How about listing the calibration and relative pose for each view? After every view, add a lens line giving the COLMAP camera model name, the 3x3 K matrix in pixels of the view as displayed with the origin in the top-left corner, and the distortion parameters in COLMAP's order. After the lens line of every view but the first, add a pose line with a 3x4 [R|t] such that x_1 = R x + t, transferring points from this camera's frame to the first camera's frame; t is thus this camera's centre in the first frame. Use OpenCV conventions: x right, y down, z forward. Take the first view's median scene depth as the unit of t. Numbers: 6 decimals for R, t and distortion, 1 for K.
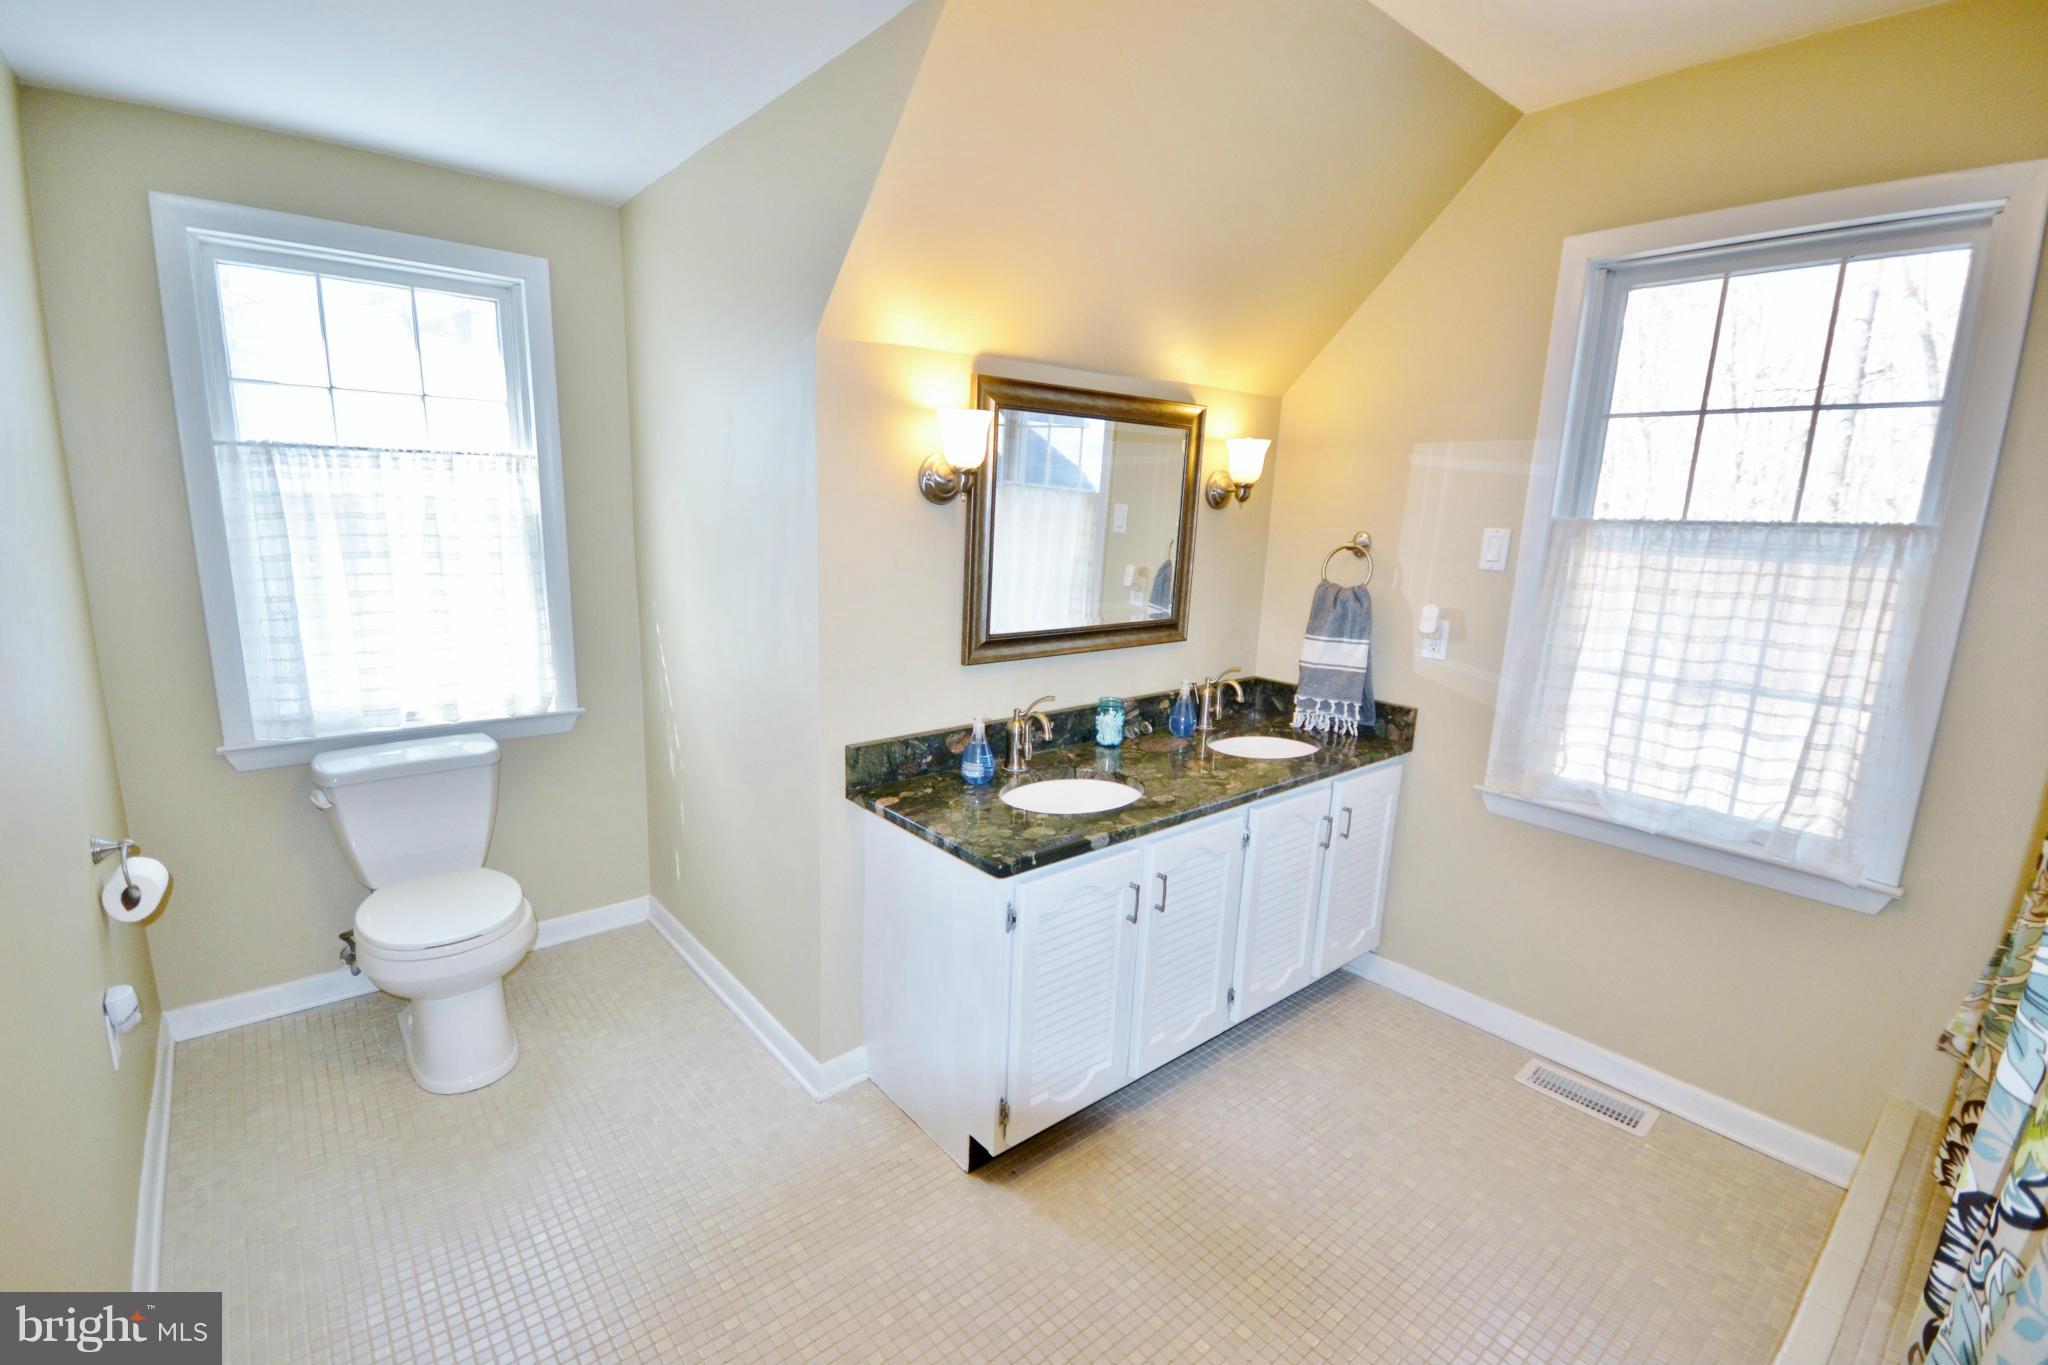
lens RADIAL K [[907.8, 0, 1012.3], [0, 907.8, 685.9], [0, 0, 1]] dist [-0.019616, -0.003082]
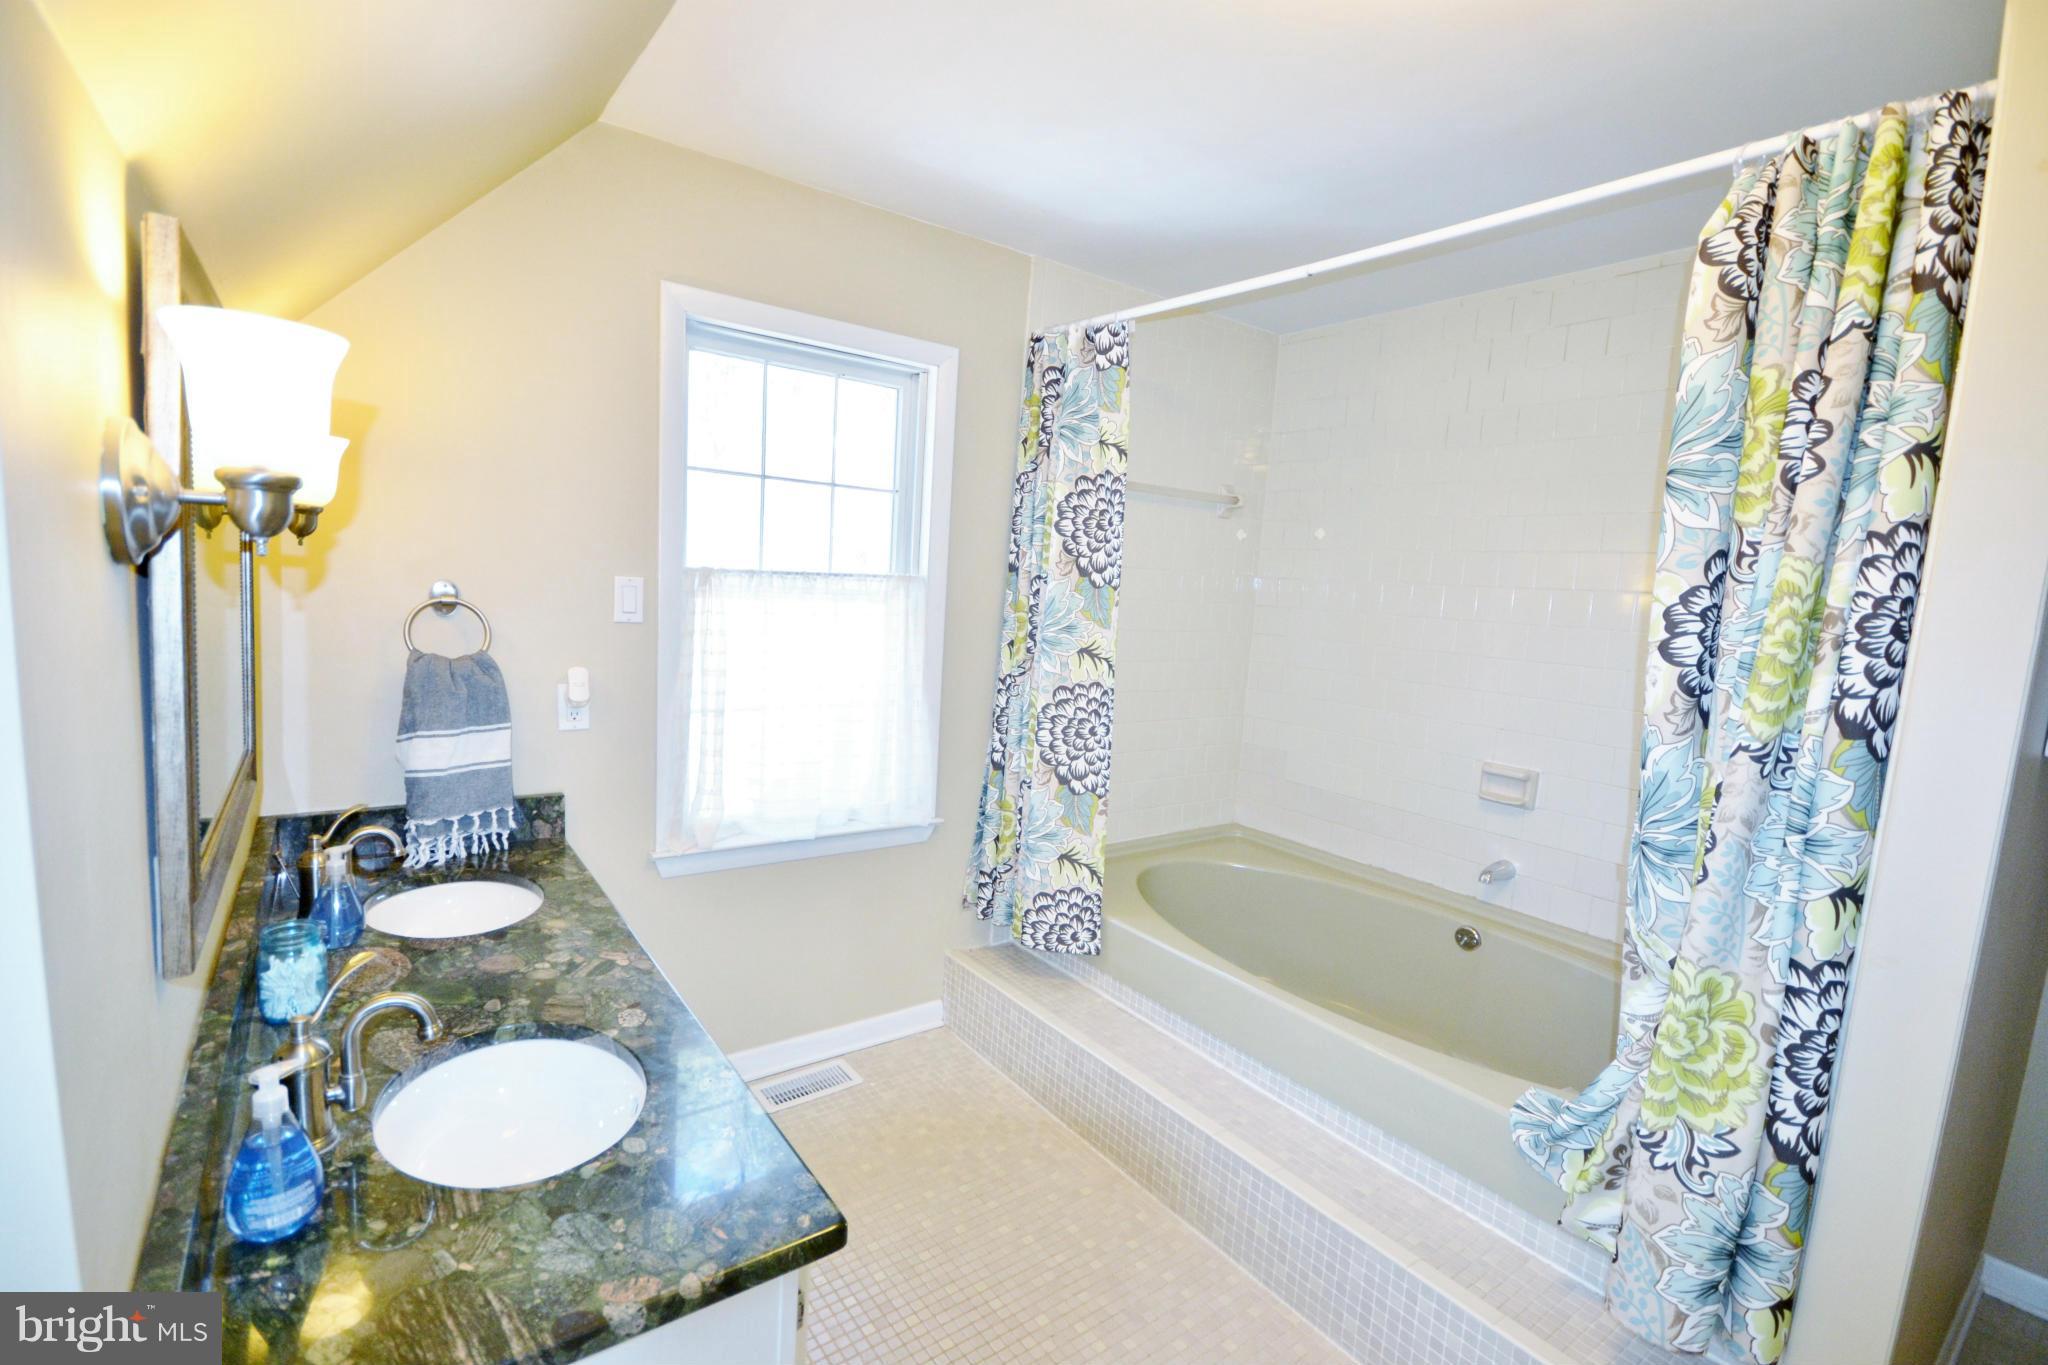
lens RADIAL K [[907.8, 0, 1016.3], [0, 907.8, 680.5], [0, 0, 1]] dist [-0.019616, -0.003082]
pose [[0.053267, -0.135143, 0.989393, -0.355589], [0.137023, 0.982417, 0.126813, -0.131614], [-0.989135, 0.128815, 0.070849, 0.551922]]
